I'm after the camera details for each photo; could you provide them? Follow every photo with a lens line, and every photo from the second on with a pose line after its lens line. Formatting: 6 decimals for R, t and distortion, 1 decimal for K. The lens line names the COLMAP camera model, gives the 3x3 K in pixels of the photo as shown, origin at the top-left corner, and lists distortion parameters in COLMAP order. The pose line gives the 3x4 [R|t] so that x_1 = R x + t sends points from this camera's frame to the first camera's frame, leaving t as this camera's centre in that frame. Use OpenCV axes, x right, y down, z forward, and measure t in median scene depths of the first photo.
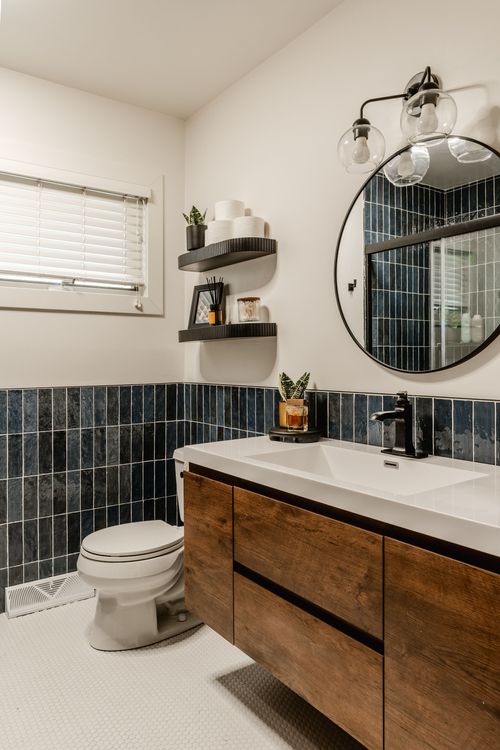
lens RADIAL K [[545.1, 0, 250.3], [0, 545.1, 355.0], [0, 0, 1]] dist [0.006441, 0.004593]
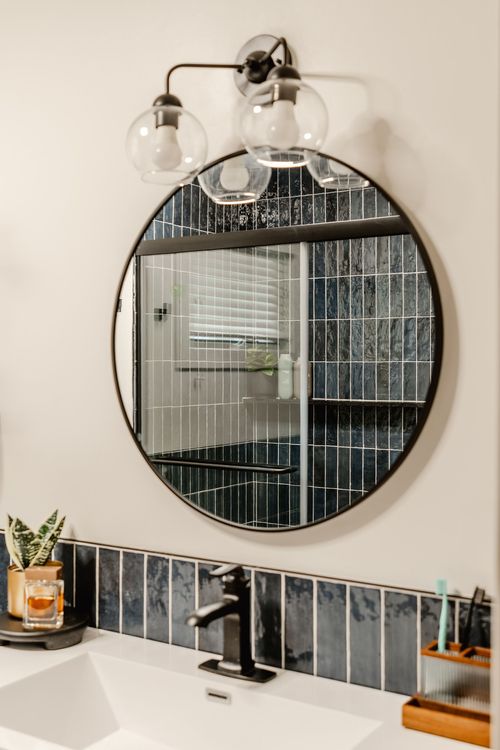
lens RADIAL K [[888.1, 0, 235.9], [0, 888.1, 338.2], [0, 0, 1]] dist [0.006977, 0.000000]
pose [[0.936757, 0.015484, 0.349639, -0.049916], [-0.006784, 0.999636, -0.026093, -0.126256], [-0.349916, 0.022071, 0.936521, 0.074318]]
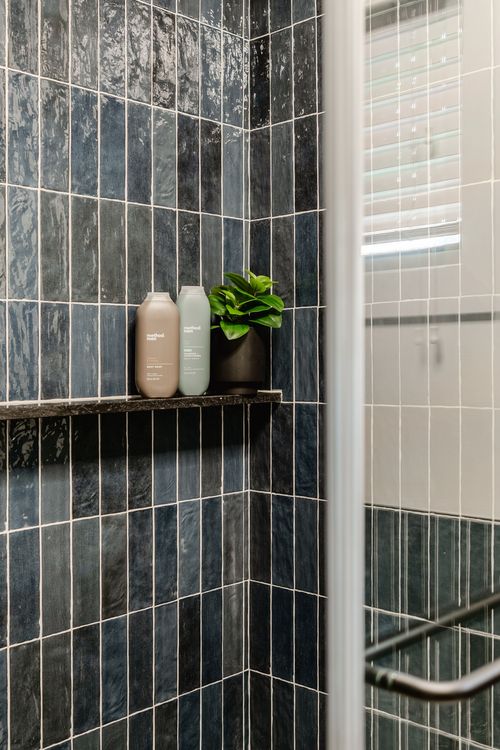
lens RADIAL K [[888.1, 0, 257.2], [0, 888.1, 344.9], [0, 0, 1]] dist [0.006977, 0.000000]
pose [[0.187237, -0.007328, -0.982287, 1.315724], [0.008578, 0.999946, -0.005825, -0.081768], [0.982277, -0.007336, 0.187290, 1.628659]]
